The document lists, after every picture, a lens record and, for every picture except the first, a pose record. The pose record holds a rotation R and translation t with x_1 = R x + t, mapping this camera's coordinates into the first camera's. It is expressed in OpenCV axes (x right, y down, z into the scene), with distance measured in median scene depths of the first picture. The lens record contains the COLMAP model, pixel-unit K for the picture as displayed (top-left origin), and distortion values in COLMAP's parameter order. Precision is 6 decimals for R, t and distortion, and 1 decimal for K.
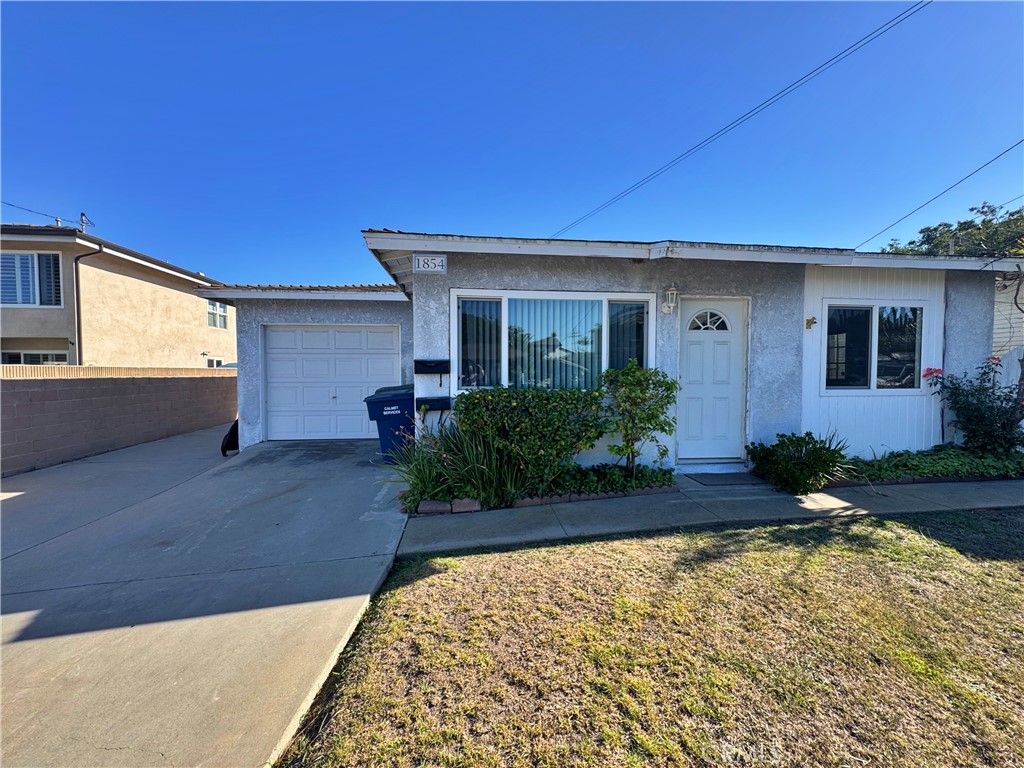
lens RADIAL K [[409.6, 0, 513.6], [0, 409.6, 385.7], [0, 0, 1]] dist [-0.003505, 0.000460]
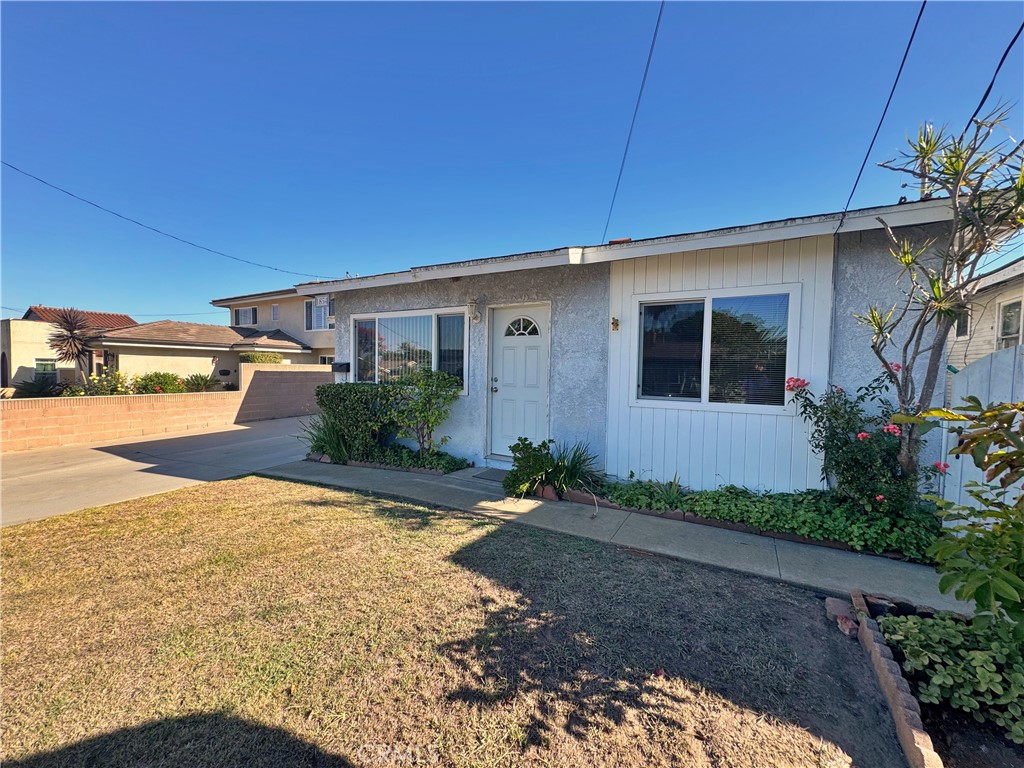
lens RADIAL K [[409.6, 0, 513.6], [0, 409.6, 385.7], [0, 0, 1]] dist [-0.003505, 0.000460]
pose [[0.807434, 0.038992, -0.588668, 1.137620], [-0.040298, 0.999128, 0.010905, -0.019409], [0.588580, 0.014917, 0.808301, 0.151838]]
